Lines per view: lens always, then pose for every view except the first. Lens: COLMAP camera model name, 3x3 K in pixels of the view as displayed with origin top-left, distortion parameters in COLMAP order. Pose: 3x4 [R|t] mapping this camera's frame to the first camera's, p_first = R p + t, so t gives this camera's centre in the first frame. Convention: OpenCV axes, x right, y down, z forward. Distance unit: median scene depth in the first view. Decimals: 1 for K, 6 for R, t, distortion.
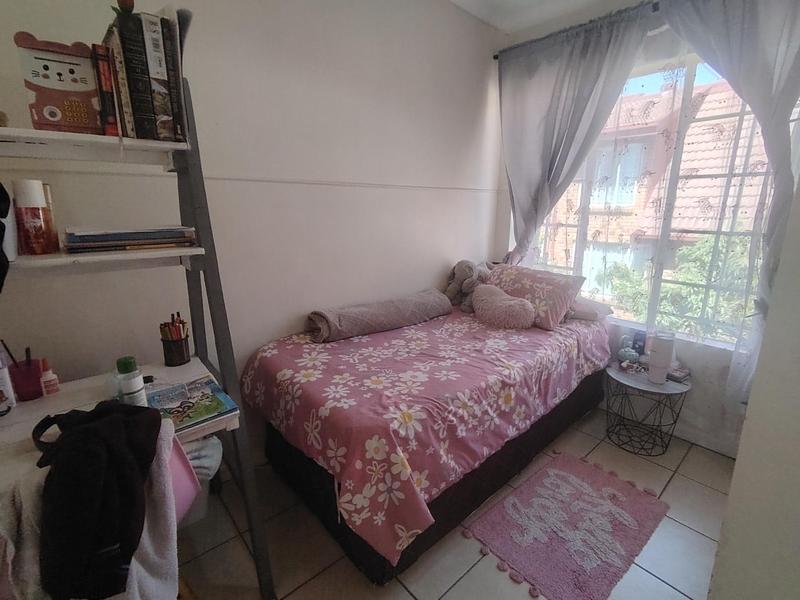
lens RADIAL K [[384.6, 0, 405.5], [0, 384.6, 290.7], [0, 0, 1]] dist [-0.004645, -0.001235]
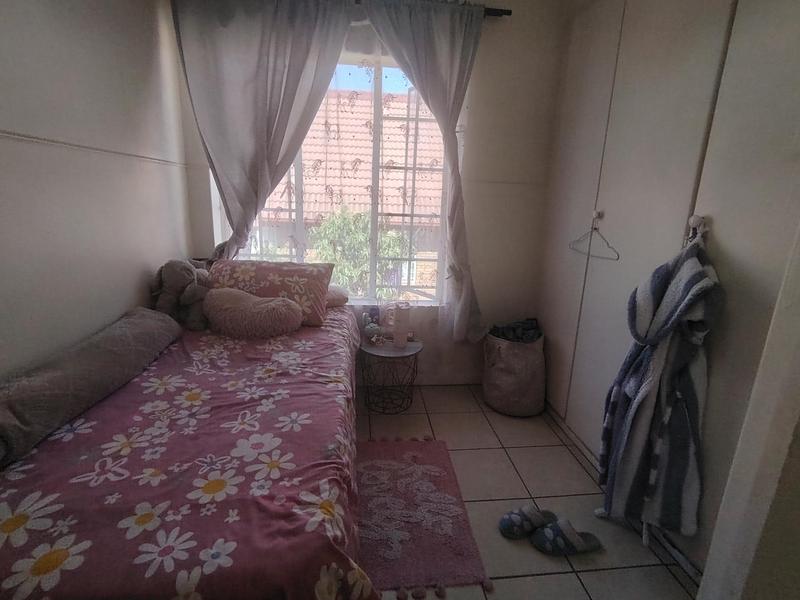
lens RADIAL K [[384.6, 0, 405.5], [0, 384.6, 290.7], [0, 0, 1]] dist [-0.004645, -0.001235]
pose [[0.571432, -0.174737, 0.801830, -0.246974], [0.141794, 0.983396, 0.113253, -0.058532], [-0.808306, 0.048978, 0.586721, 0.317972]]
